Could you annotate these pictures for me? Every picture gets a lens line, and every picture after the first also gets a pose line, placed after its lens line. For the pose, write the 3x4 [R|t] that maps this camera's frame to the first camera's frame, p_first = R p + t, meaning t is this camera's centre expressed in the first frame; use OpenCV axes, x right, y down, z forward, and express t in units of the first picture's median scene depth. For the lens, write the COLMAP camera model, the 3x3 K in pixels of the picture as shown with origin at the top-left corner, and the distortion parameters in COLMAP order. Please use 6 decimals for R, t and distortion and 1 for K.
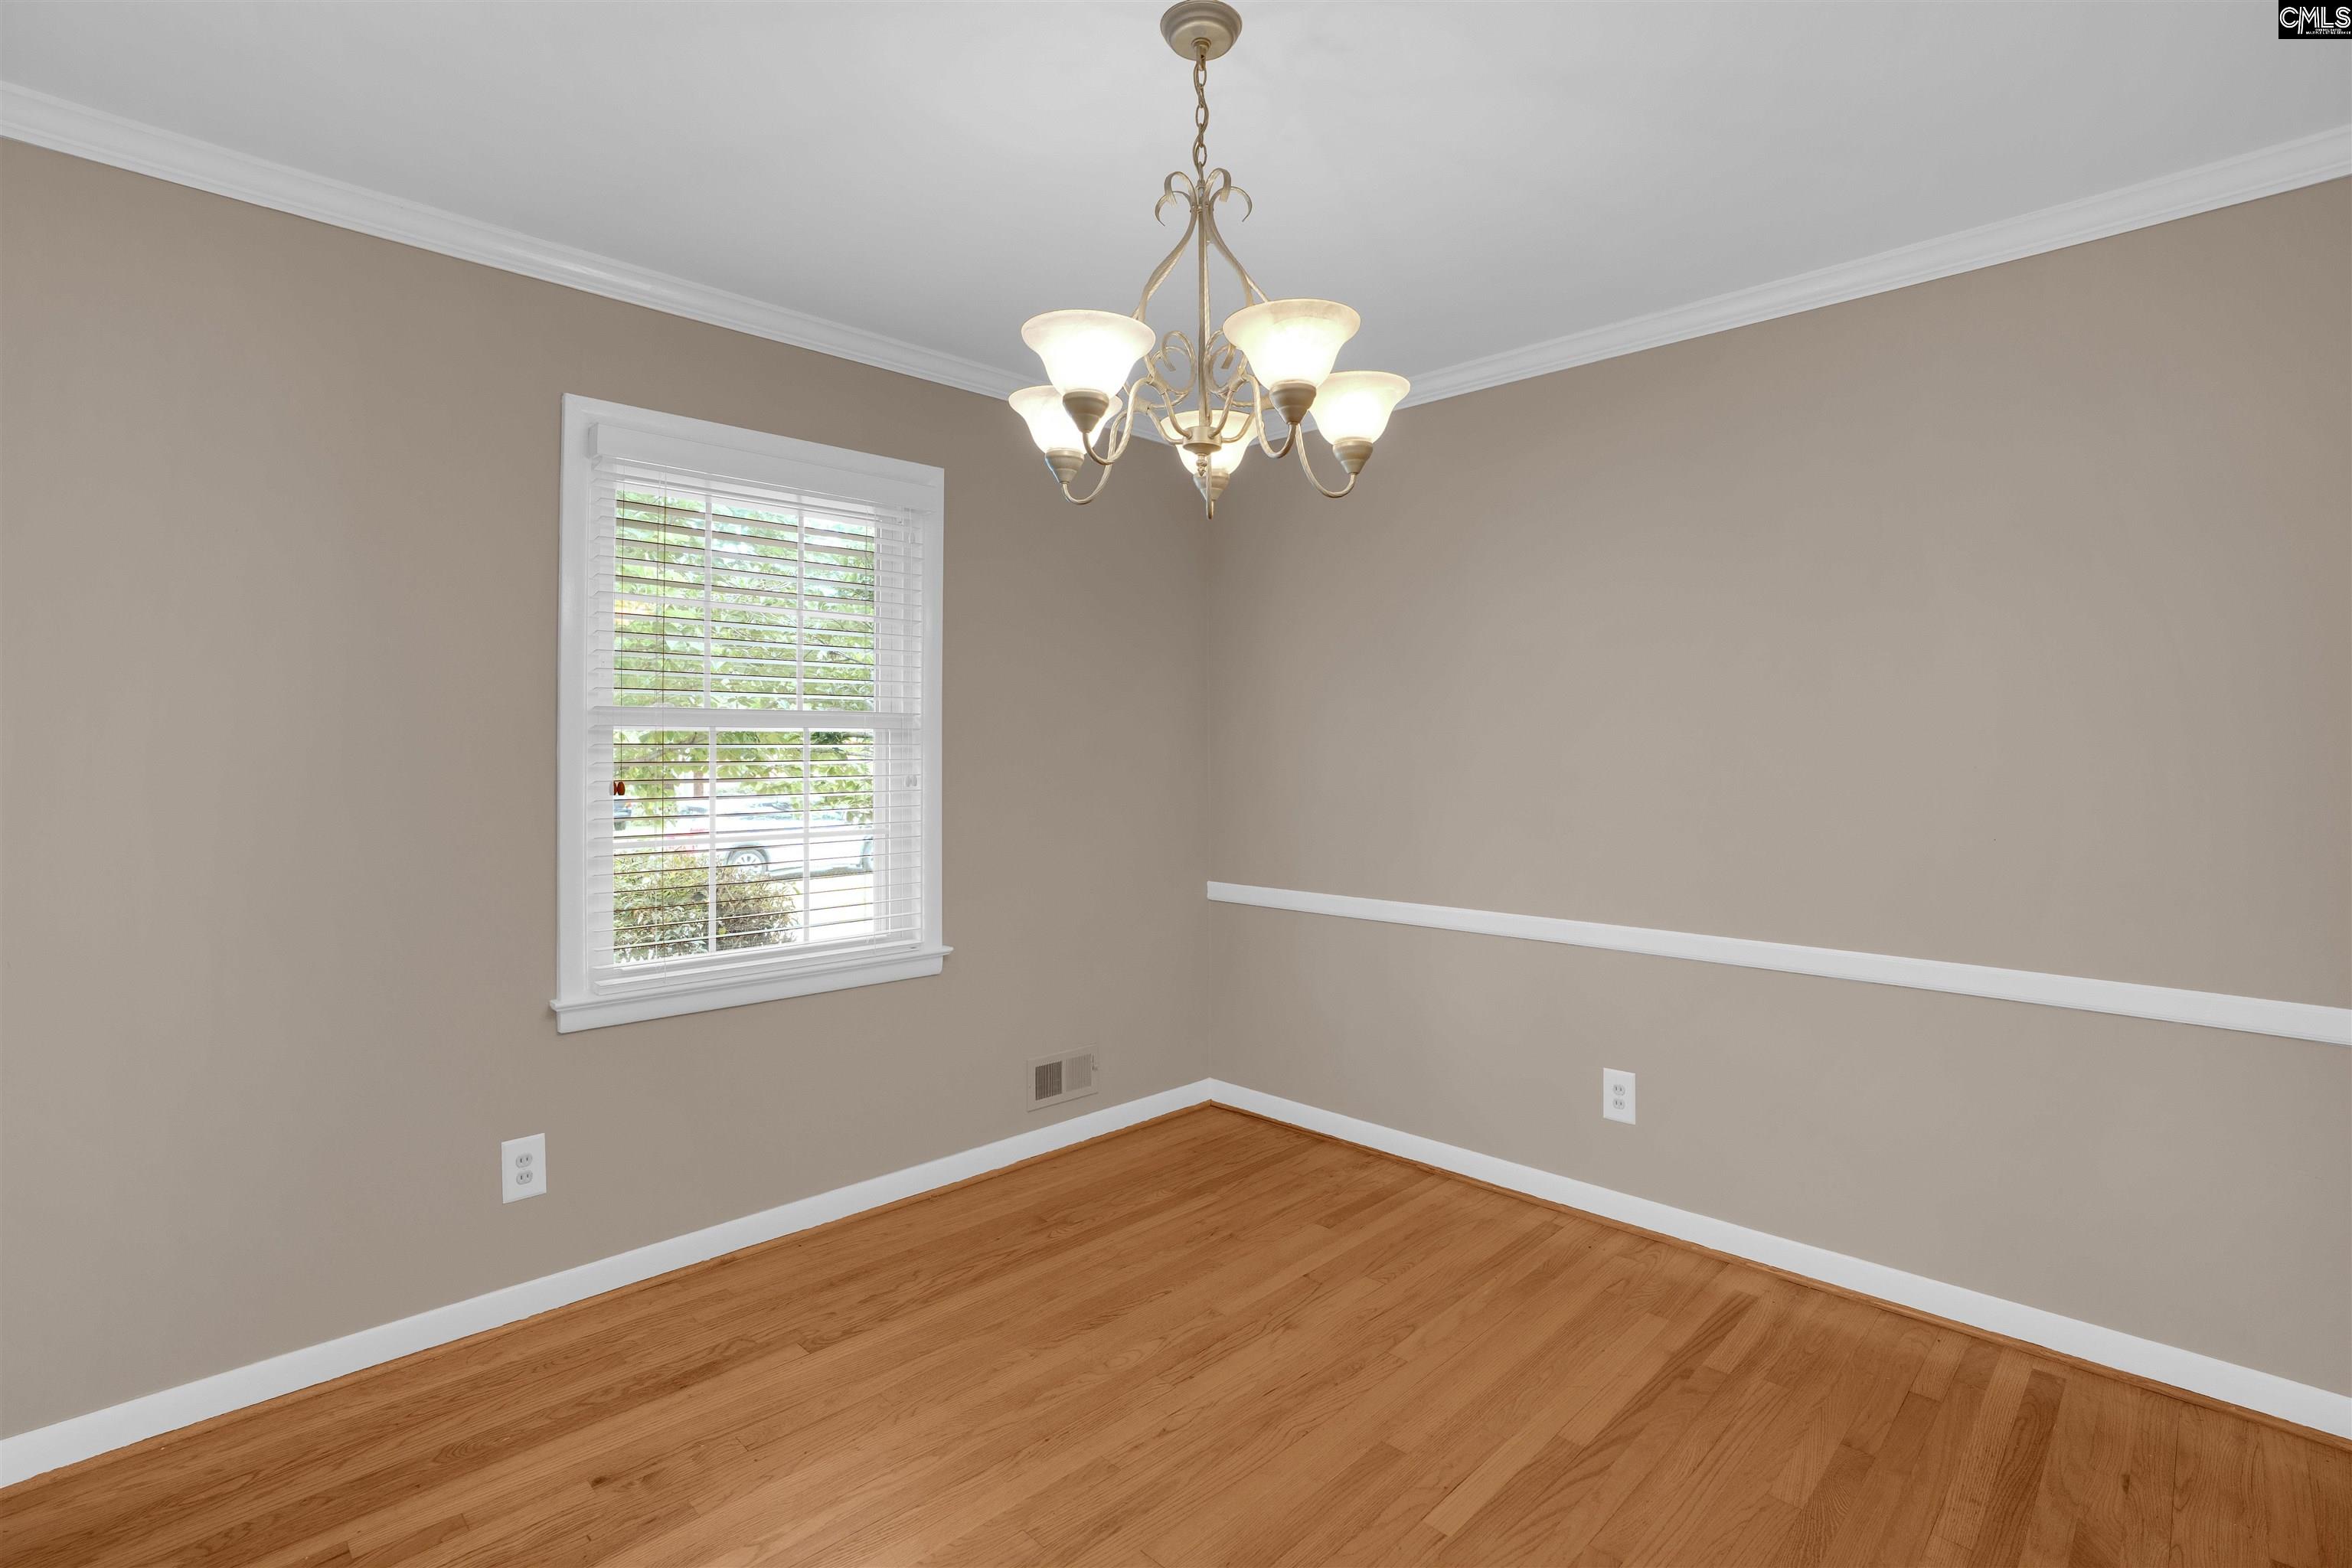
lens RADIAL K [[1102.6, 0, 1174.9], [0, 1102.6, 774.3], [0, 0, 1]] dist [-0.063528, 0.025640]
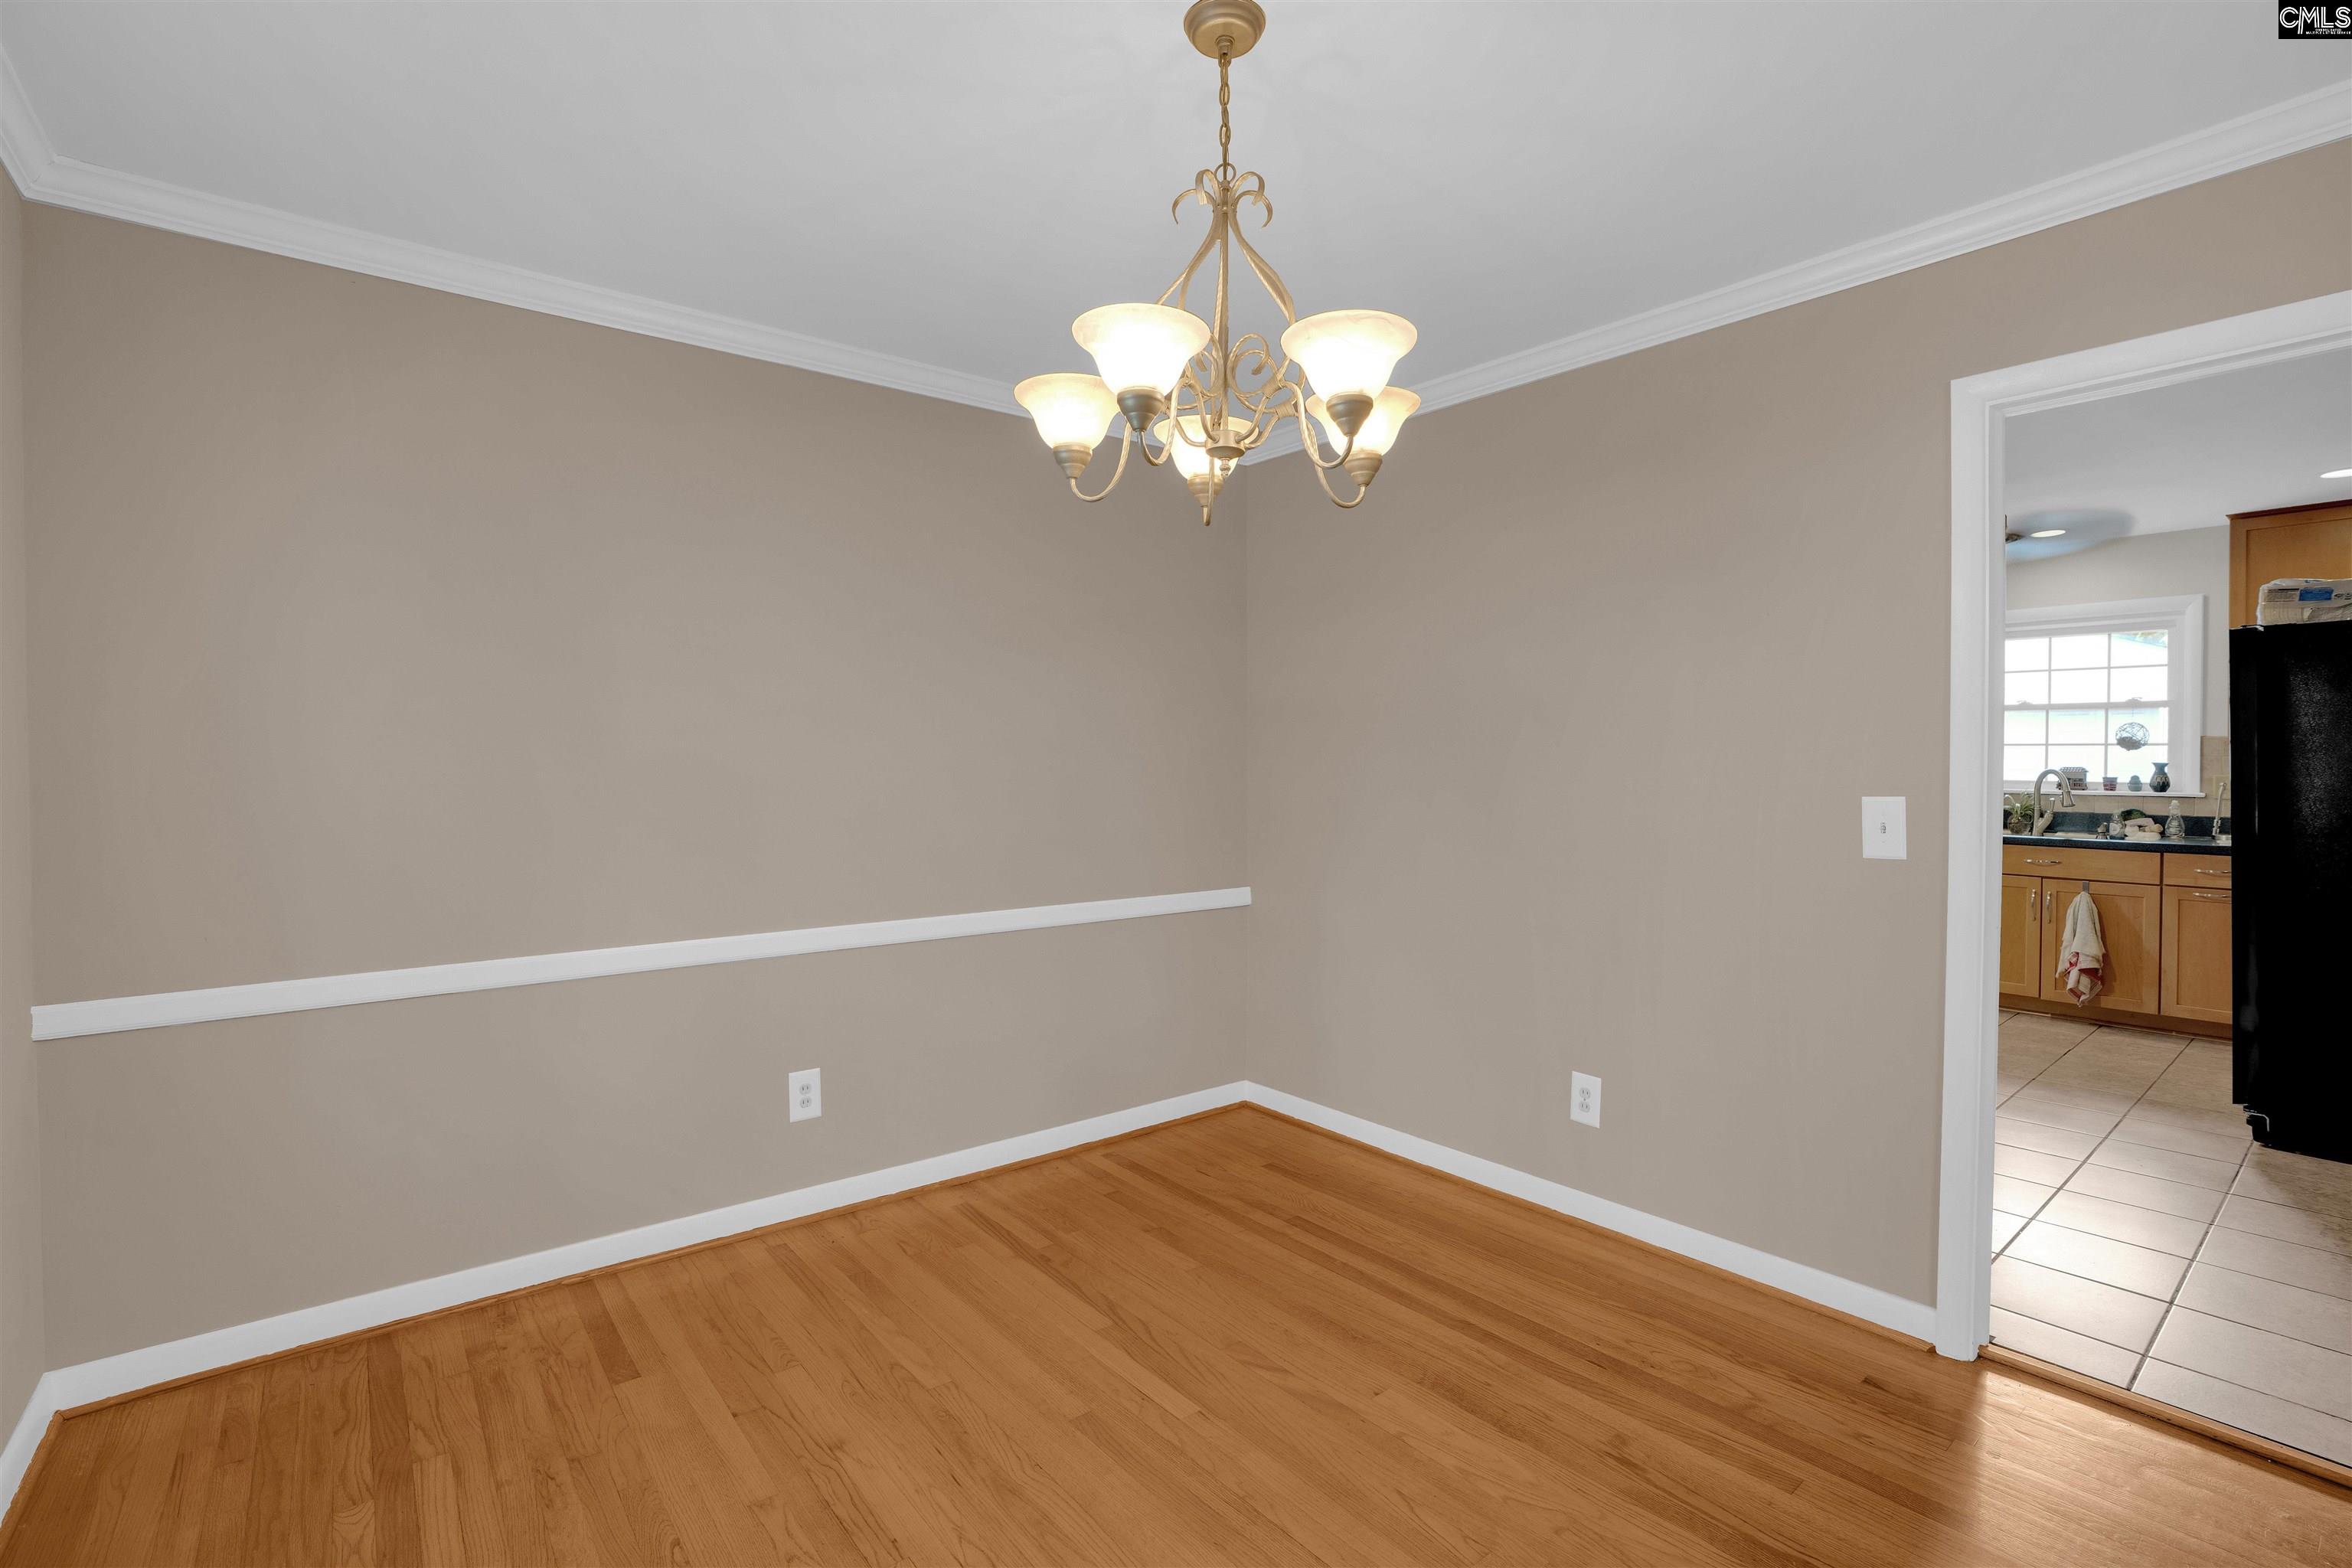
lens RADIAL K [[1102.6, 0, 1174.9], [0, 1102.6, 774.3], [0, 0, 1]] dist [-0.063528, 0.025640]
pose [[0.106649, -0.017549, 0.994142, -0.681672], [0.026859, 0.999530, 0.014763, -0.012211], [-0.993934, 0.025127, 0.107070, 0.643429]]
